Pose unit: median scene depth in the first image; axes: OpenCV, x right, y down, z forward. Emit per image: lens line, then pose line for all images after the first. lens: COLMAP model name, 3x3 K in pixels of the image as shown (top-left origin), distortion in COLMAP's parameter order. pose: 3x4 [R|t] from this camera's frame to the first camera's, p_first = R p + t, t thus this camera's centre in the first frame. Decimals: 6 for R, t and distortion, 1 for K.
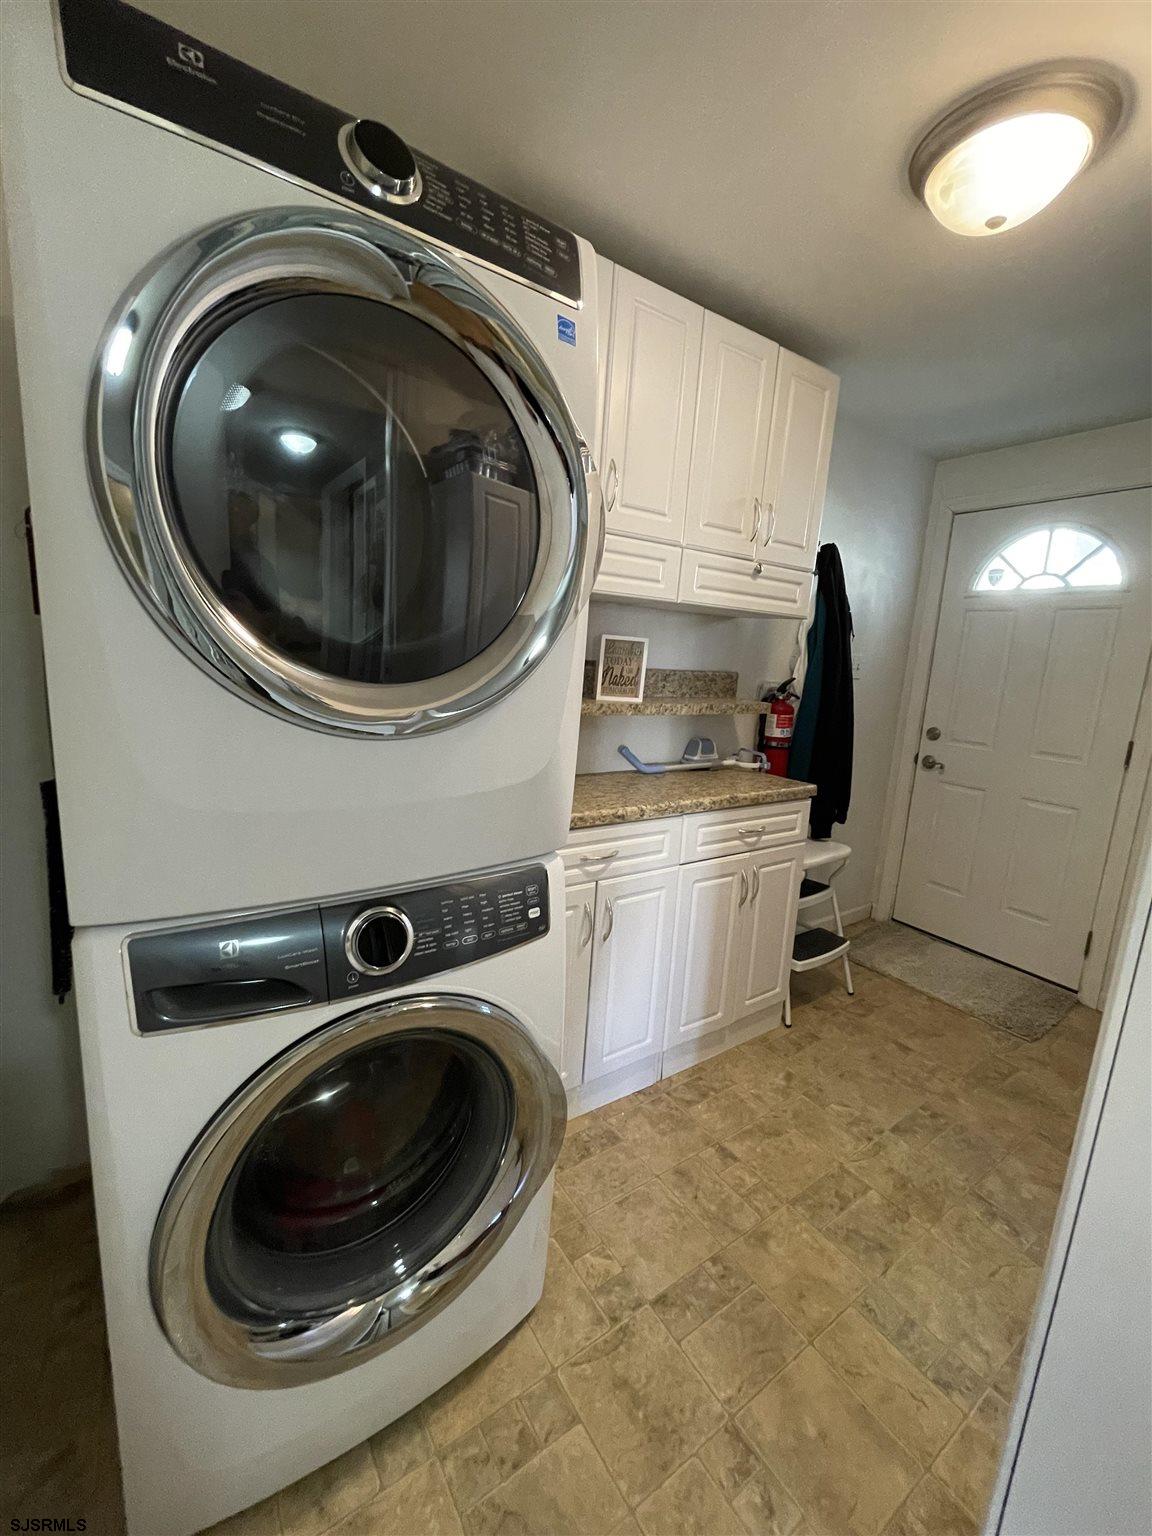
lens RADIAL K [[622.8, 0, 576.0], [0, 622.8, 768.0], [0, 0, 1]] dist [0.000817, -0.000239]
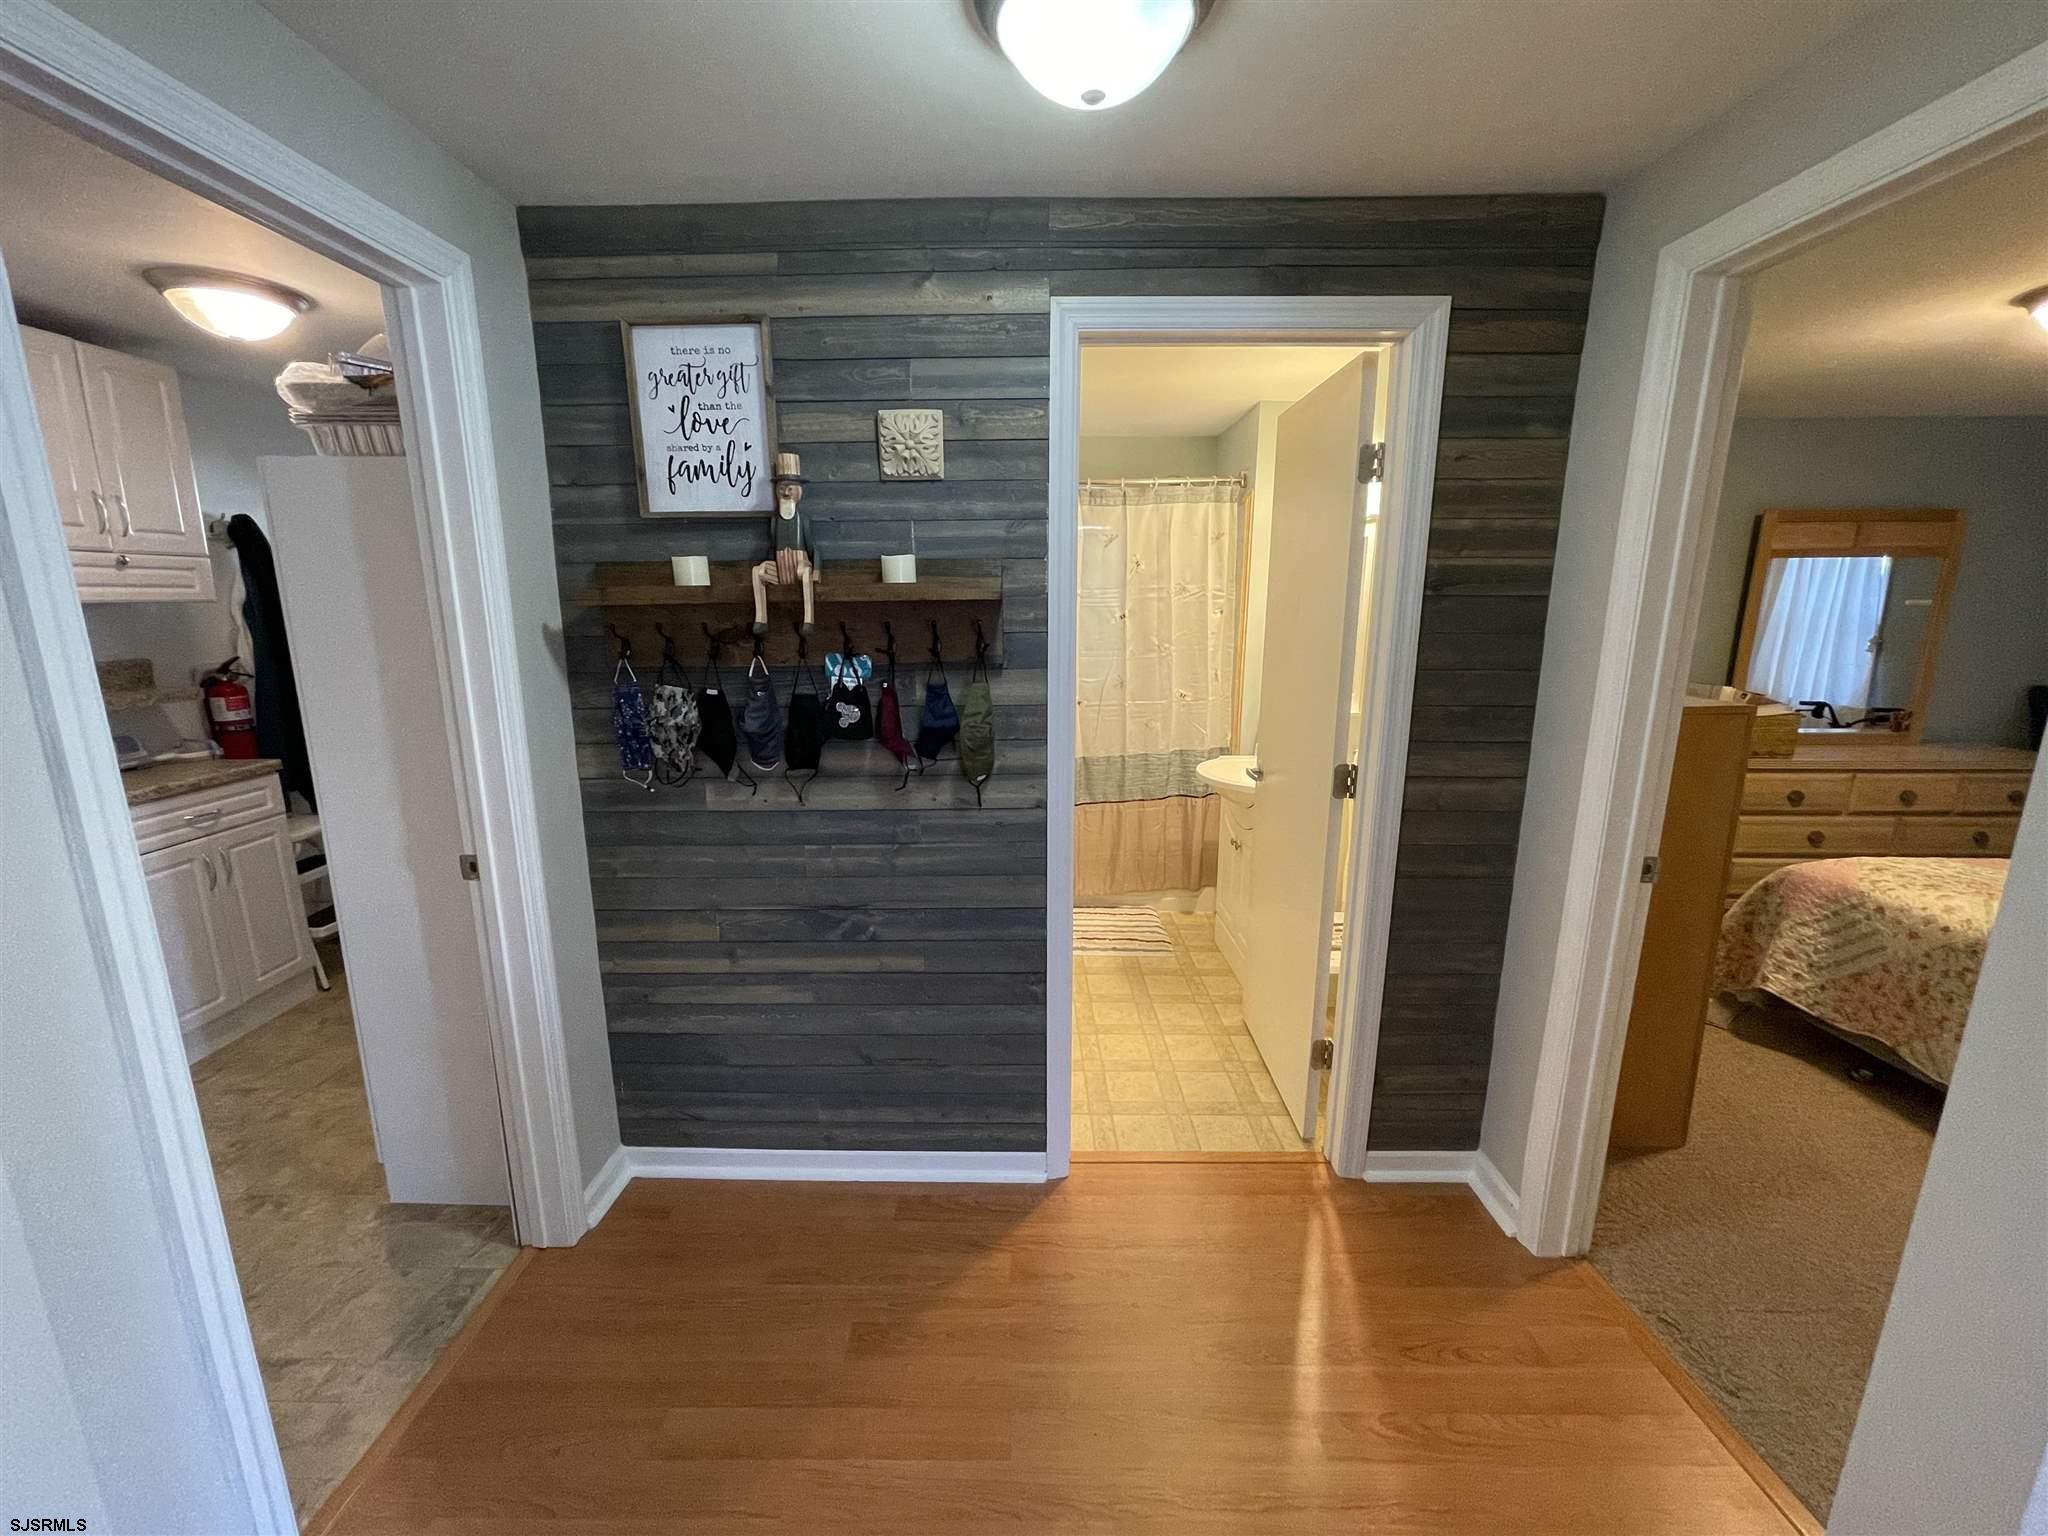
lens RADIAL K [[830.4, 0, 1014.9], [0, 830.4, 771.6], [0, 0, 1]] dist [0.000817, -0.000239]
pose [[0.578903, -0.233220, 0.781332, 0.001349], [0.188205, 0.970567, 0.150260, 0.066576], [-0.793379, 0.060065, 0.605757, -0.791216]]
